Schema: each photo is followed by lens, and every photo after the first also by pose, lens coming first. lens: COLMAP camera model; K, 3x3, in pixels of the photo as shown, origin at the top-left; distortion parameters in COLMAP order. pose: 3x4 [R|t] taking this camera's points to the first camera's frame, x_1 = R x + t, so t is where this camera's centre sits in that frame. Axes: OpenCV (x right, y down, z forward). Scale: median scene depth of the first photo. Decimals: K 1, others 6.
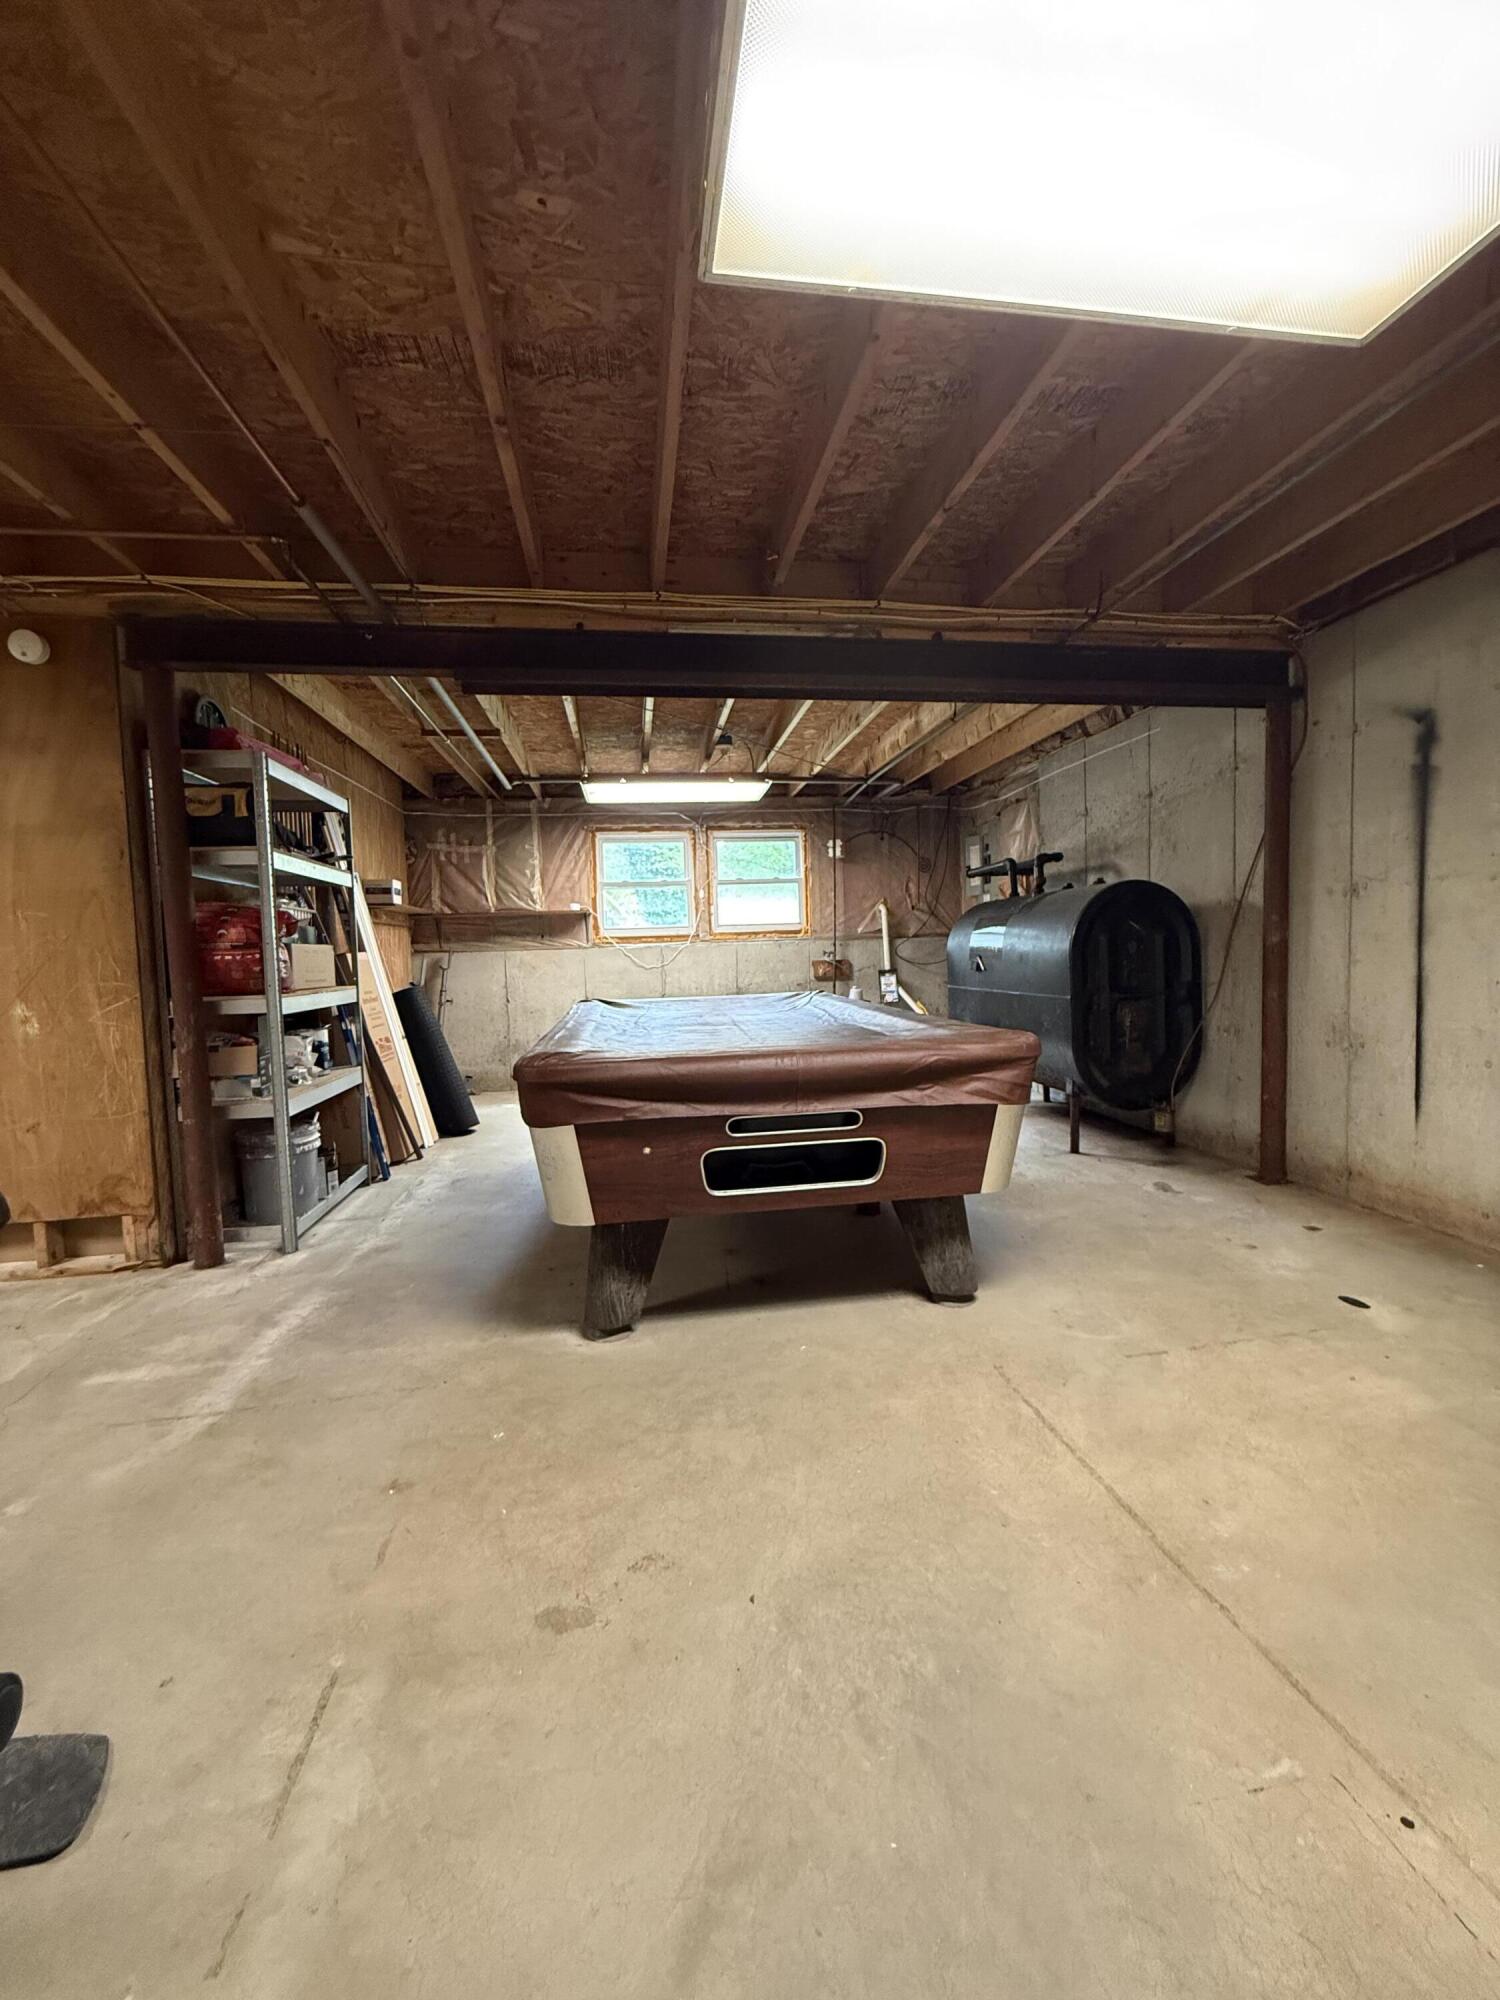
lens RADIAL K [[788.5, 0, 750.0], [0, 788.5, 1000.0], [0, 0, 1]] dist [-0.003698, -0.000317]
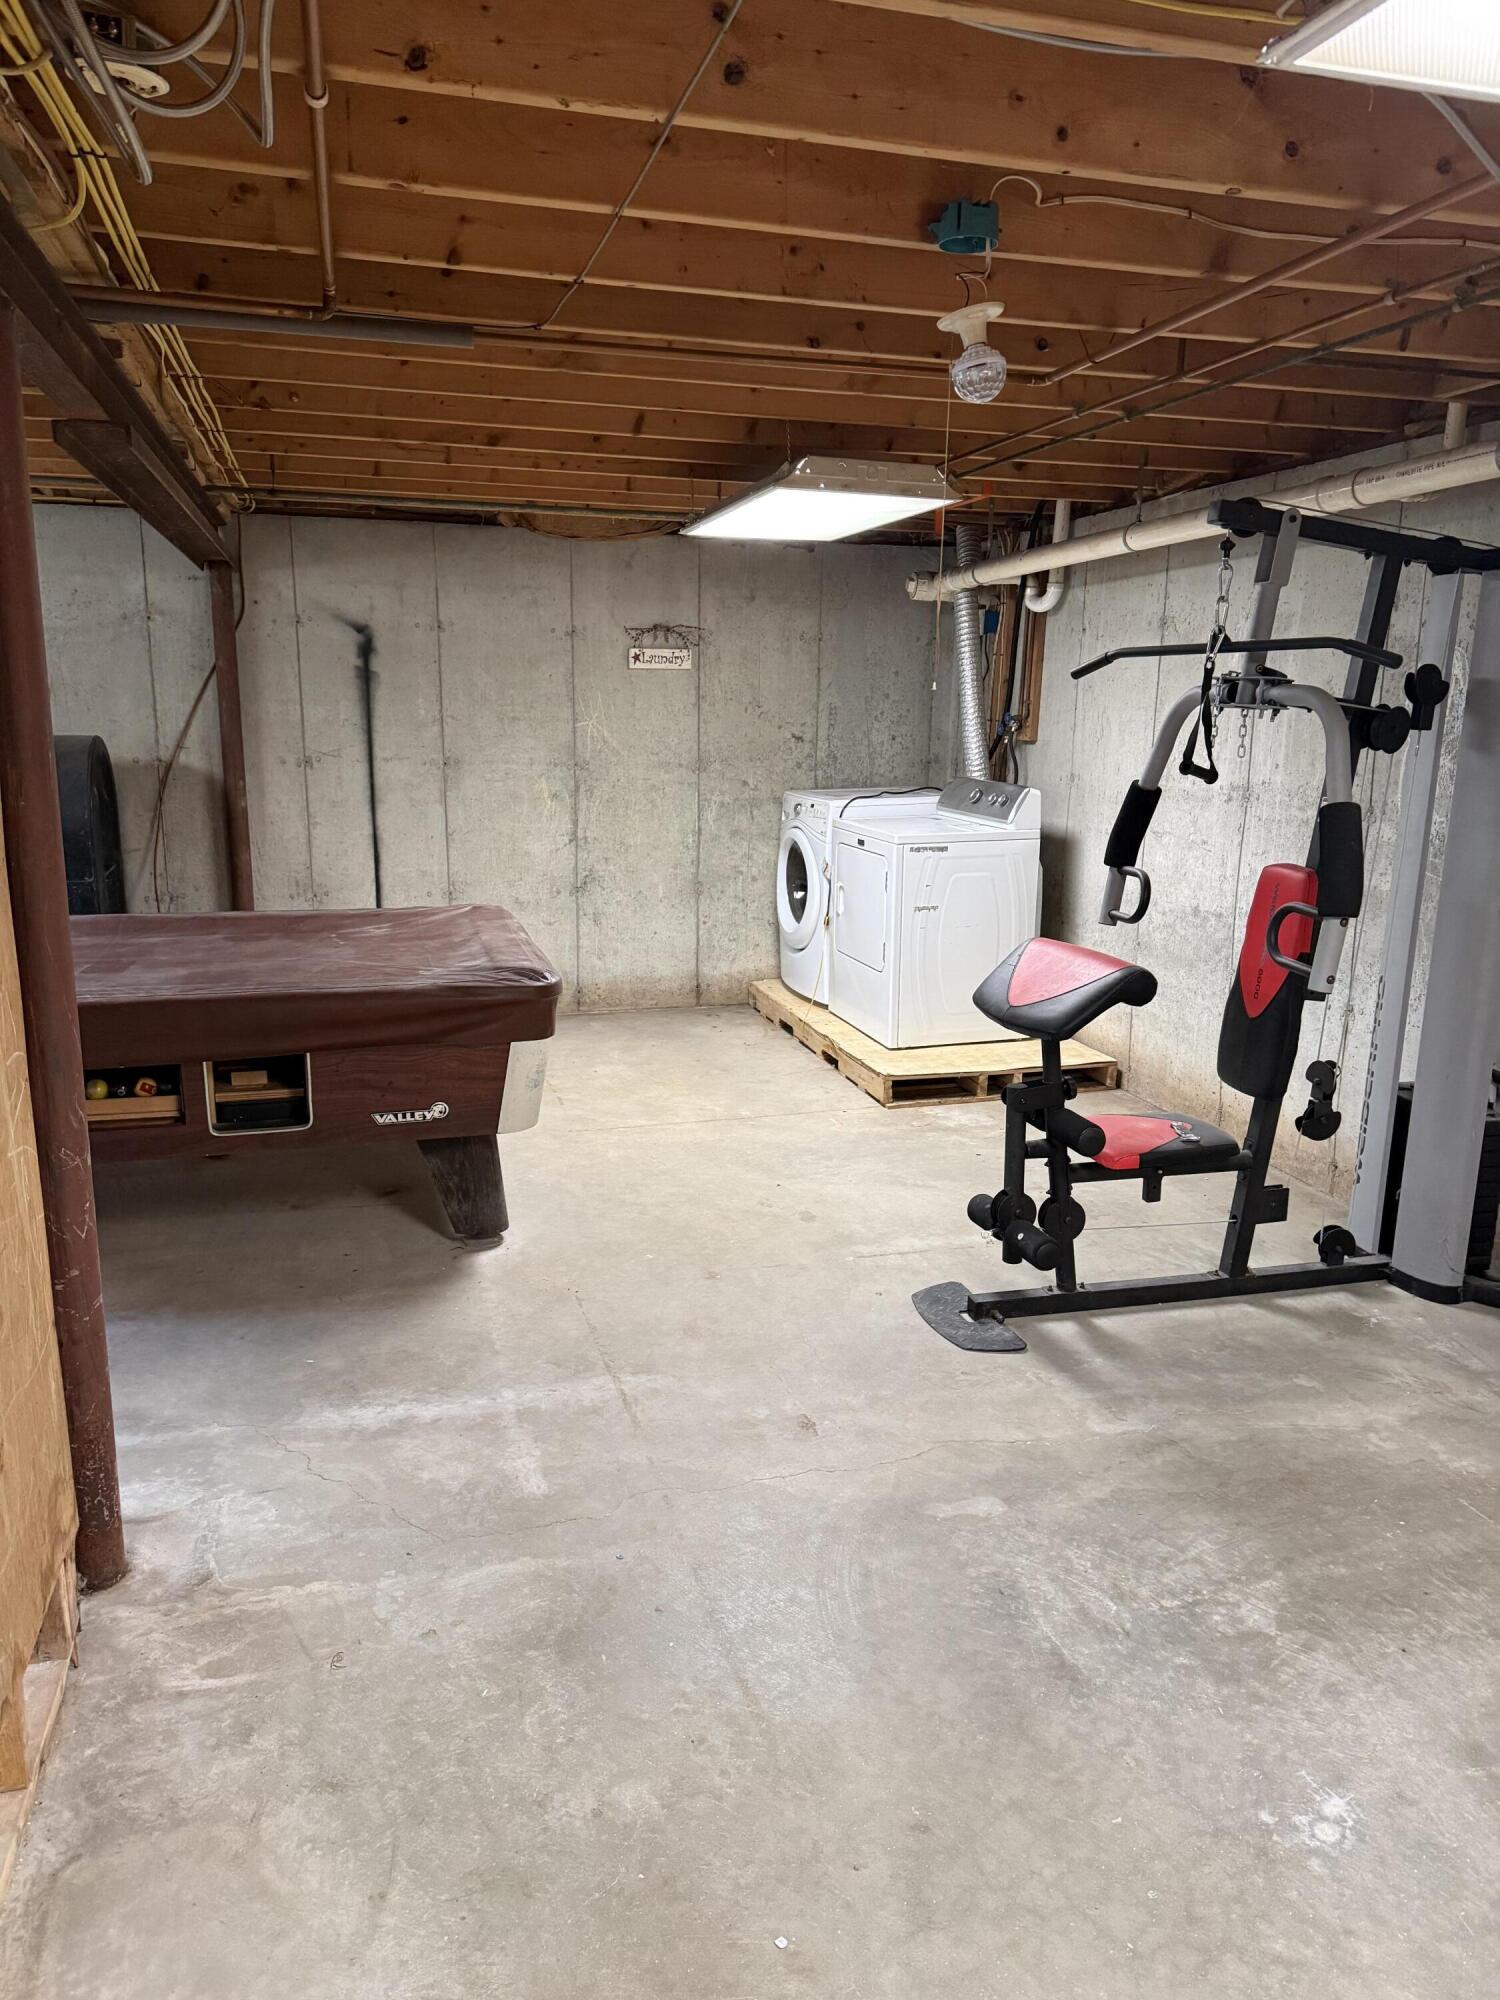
lens RADIAL K [[1396.6, 0, 750.0], [0, 1396.6, 1000.0], [0, 0, 1]] dist [0.098699, -0.175844]
pose [[-0.126555, -0.179080, 0.975661, -1.697528], [0.051165, 0.981082, 0.186711, -0.179995], [-0.990639, 0.073549, -0.114999, 0.738173]]
